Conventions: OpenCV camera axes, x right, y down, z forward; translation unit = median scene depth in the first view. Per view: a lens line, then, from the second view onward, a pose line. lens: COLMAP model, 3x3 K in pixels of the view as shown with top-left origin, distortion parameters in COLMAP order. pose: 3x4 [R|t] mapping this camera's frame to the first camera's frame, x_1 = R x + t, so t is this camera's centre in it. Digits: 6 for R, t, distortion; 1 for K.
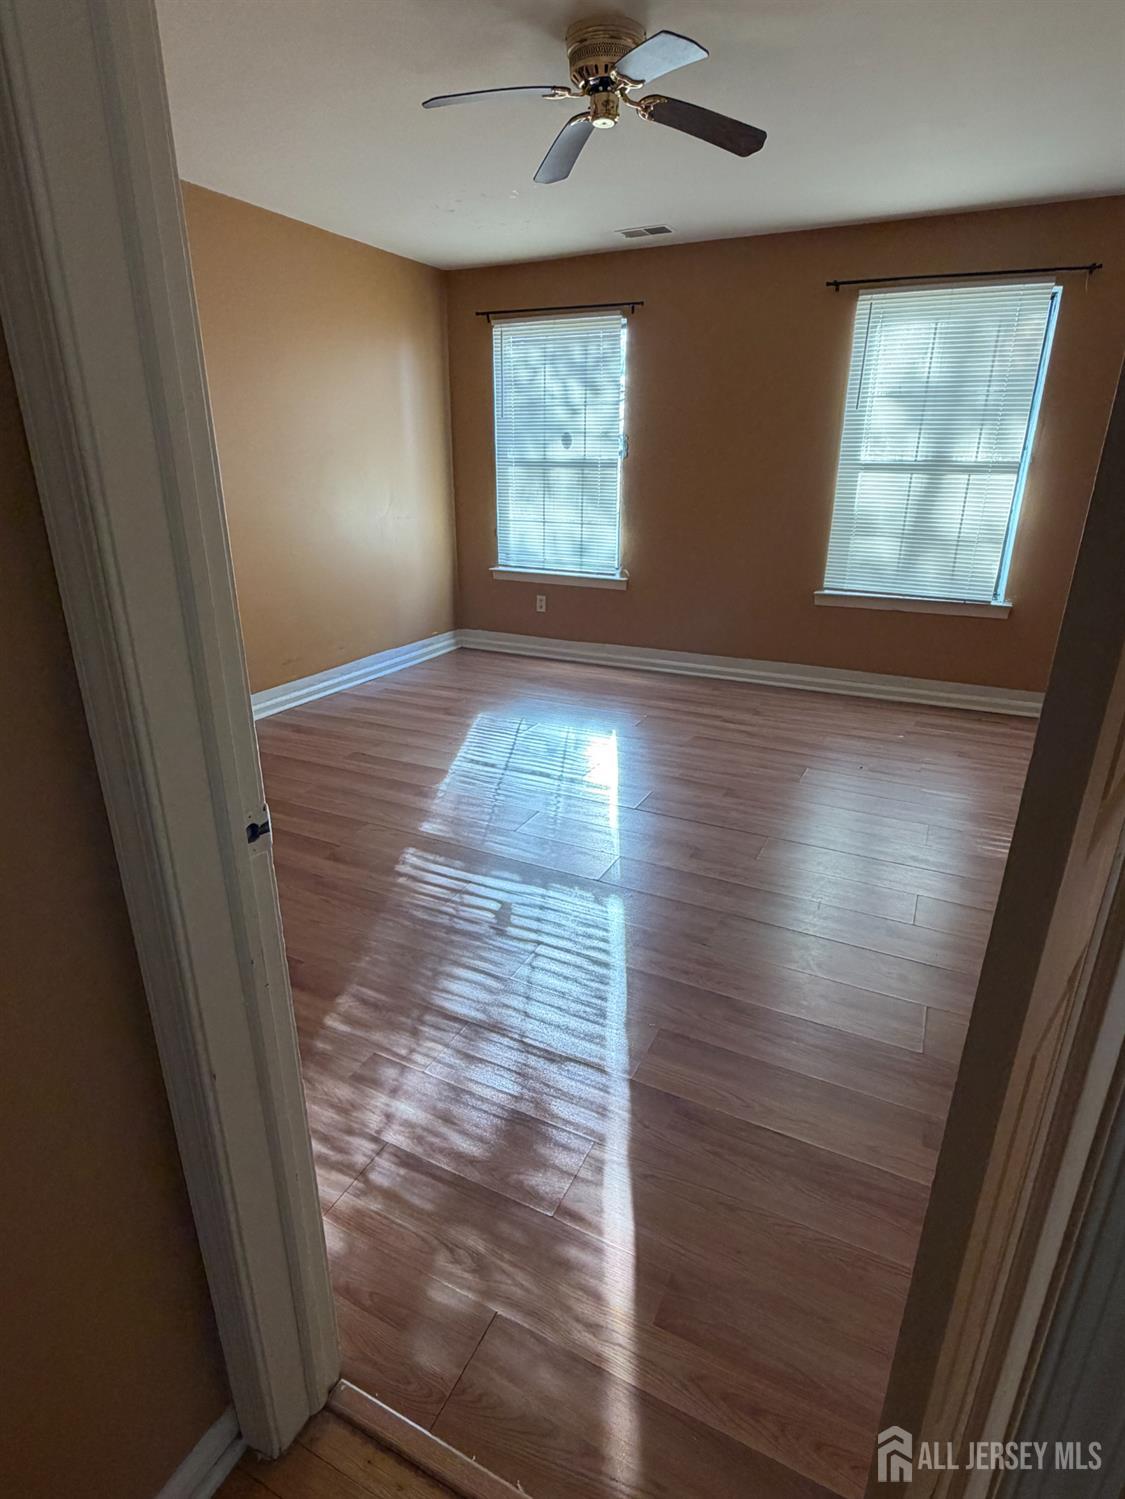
lens RADIAL K [[786.4, 0, 568.5], [0, 786.4, 744.9], [0, 0, 1]] dist [0.001534, 0.001268]
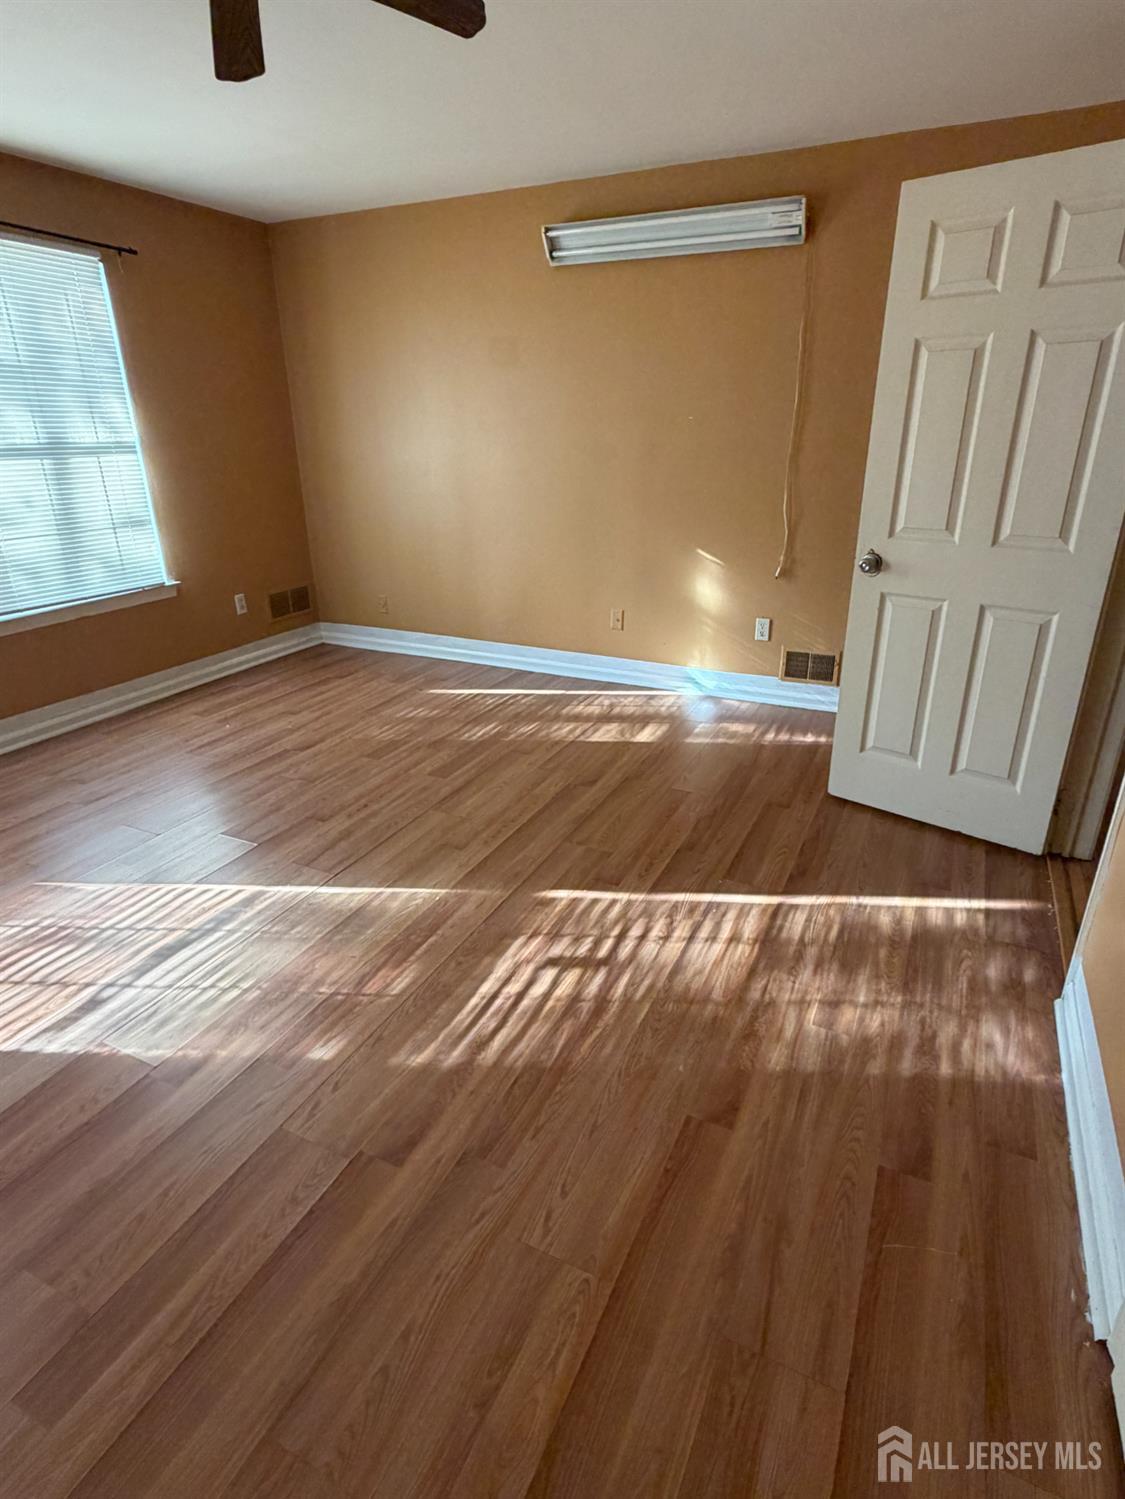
lens RADIAL K [[786.4, 0, 568.5], [0, 786.4, 750.6], [0, 0, 1]] dist [0.001534, 0.001268]
pose [[0.002004, -0.396057, 0.918224, -0.528215], [0.352019, 0.859732, 0.370060, -0.214023], [-0.935991, 0.322490, 0.141143, 0.509193]]
